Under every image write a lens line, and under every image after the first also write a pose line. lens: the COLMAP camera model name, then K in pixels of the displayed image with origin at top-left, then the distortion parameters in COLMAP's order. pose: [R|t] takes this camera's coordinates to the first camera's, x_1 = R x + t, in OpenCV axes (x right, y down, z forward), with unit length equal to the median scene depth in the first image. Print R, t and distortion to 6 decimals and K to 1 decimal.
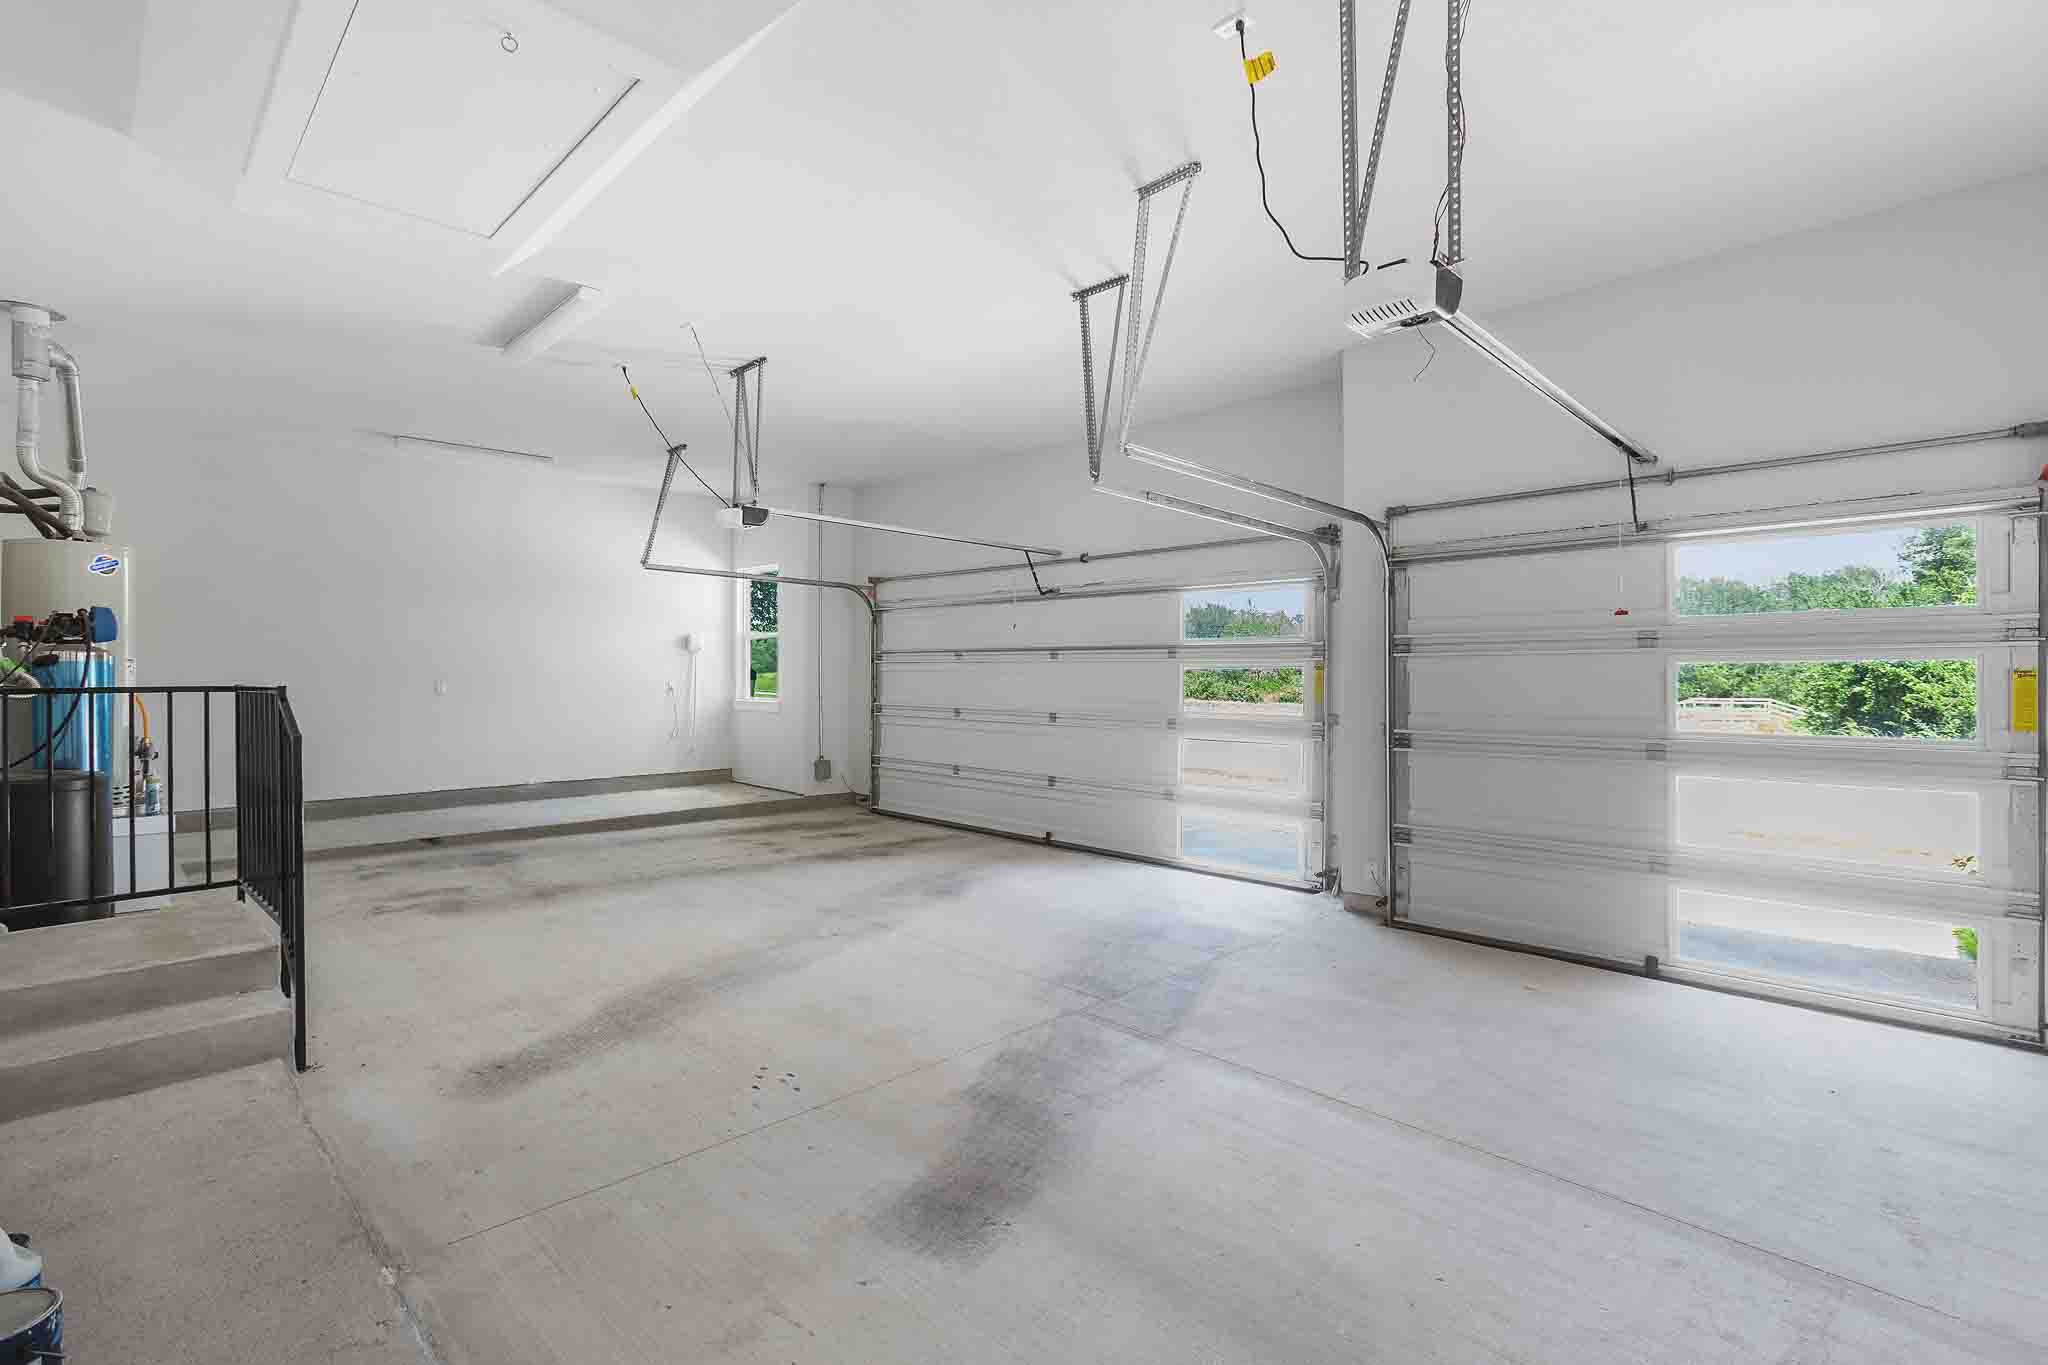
lens RADIAL K [[936.1, 0, 1005.4], [0, 936.1, 687.8], [0, 0, 1]] dist [-0.014495, 0.007089]
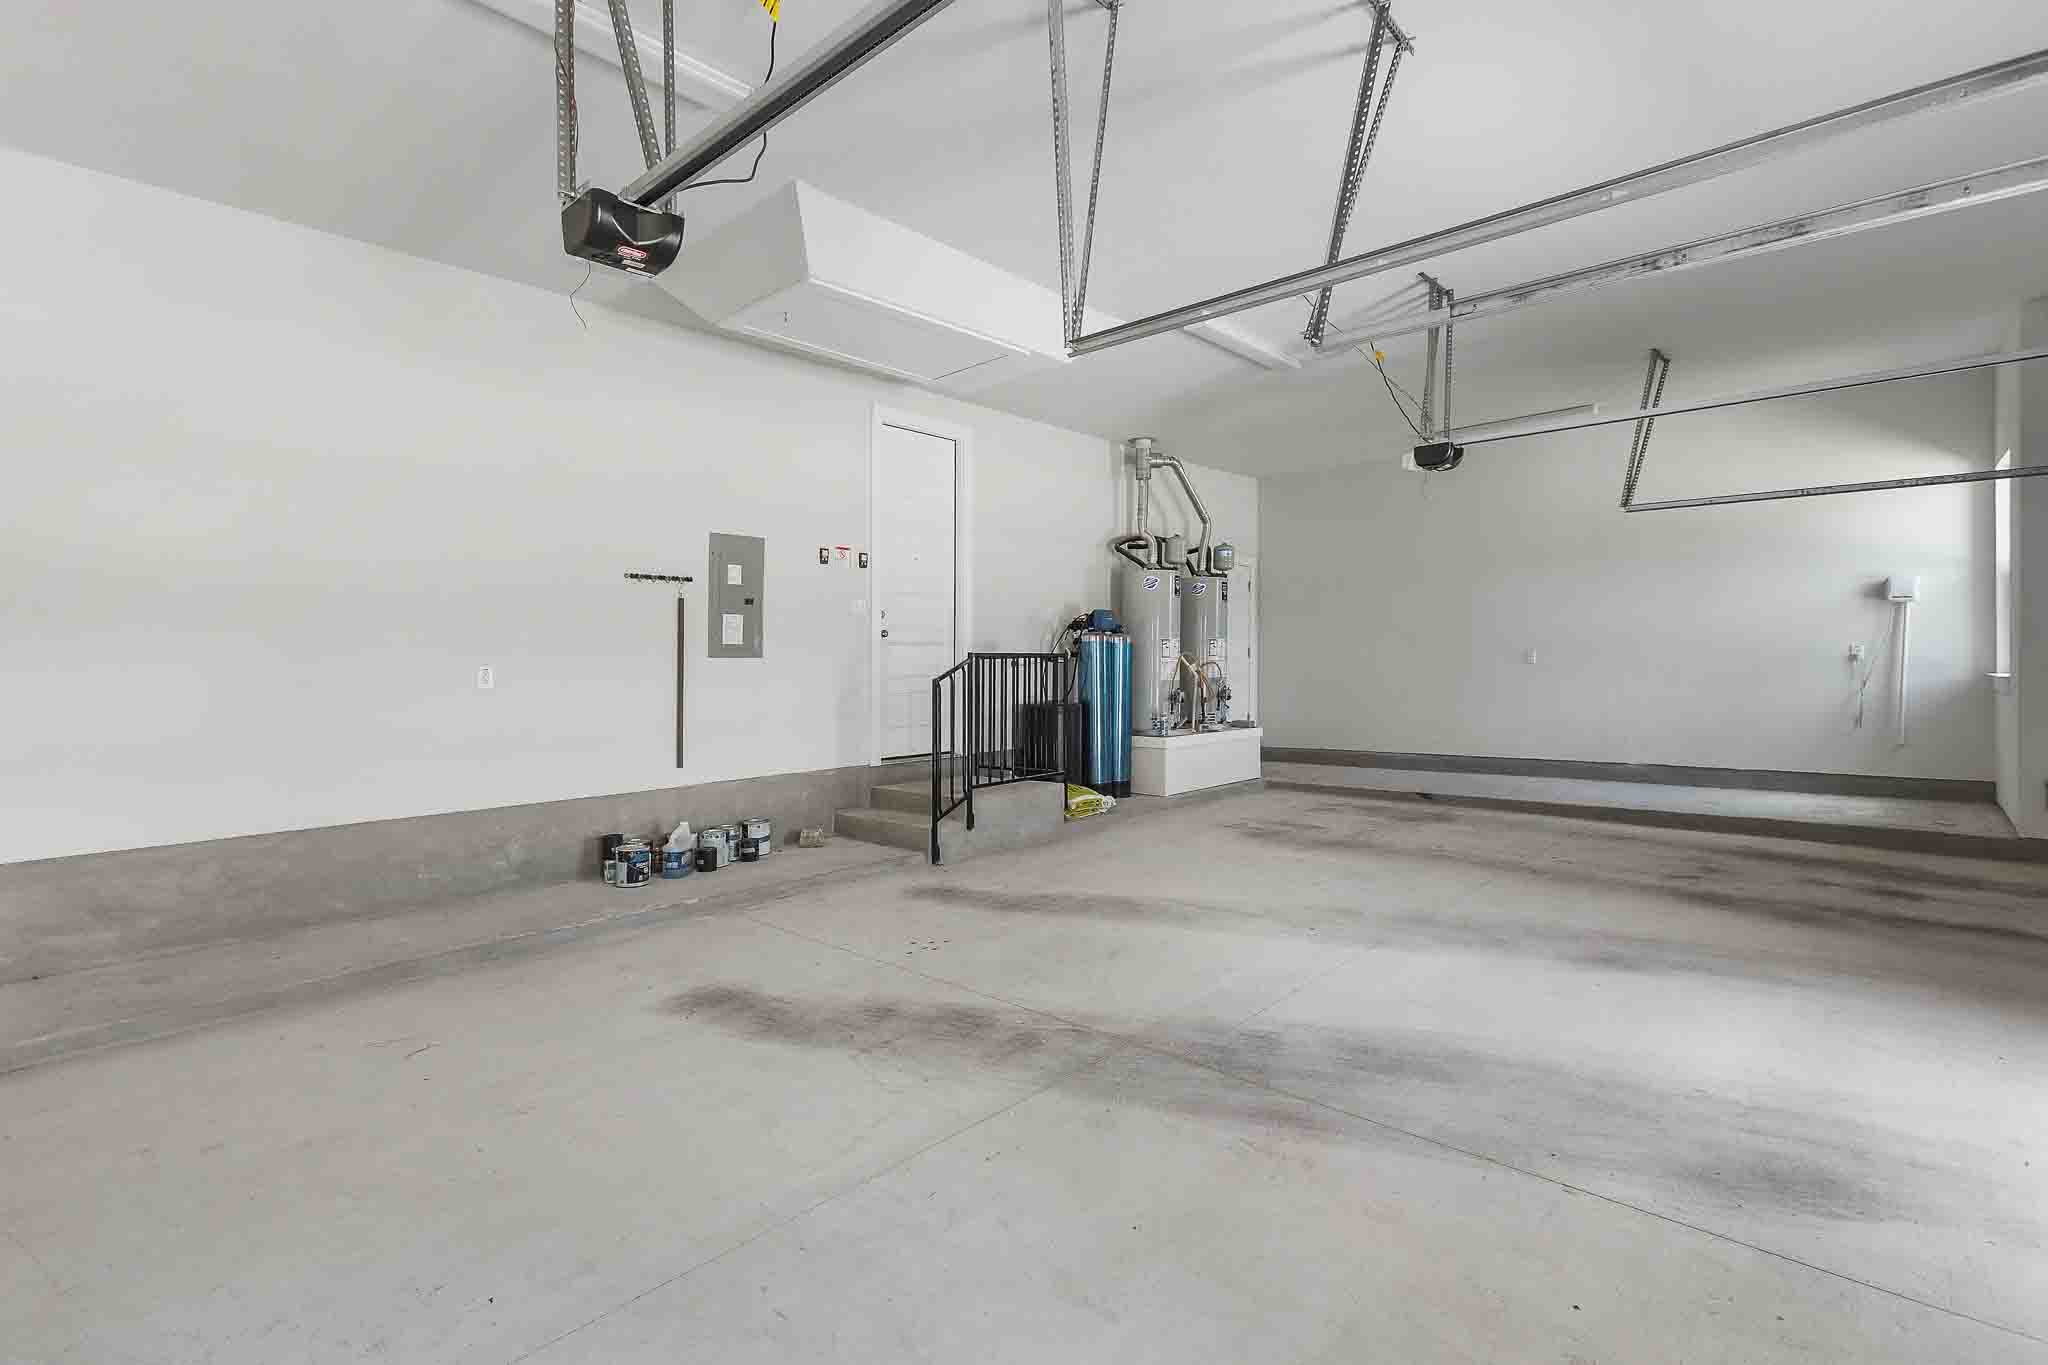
lens RADIAL K [[936.1, 0, 1006.2], [0, 936.1, 676.9], [0, 0, 1]] dist [-0.014495, 0.007089]
pose [[0.033623, 0.009010, -0.999394, 0.420215], [0.001796, 0.999957, 0.009076, 0.010984], [0.999433, -0.002100, 0.033605, 0.418338]]
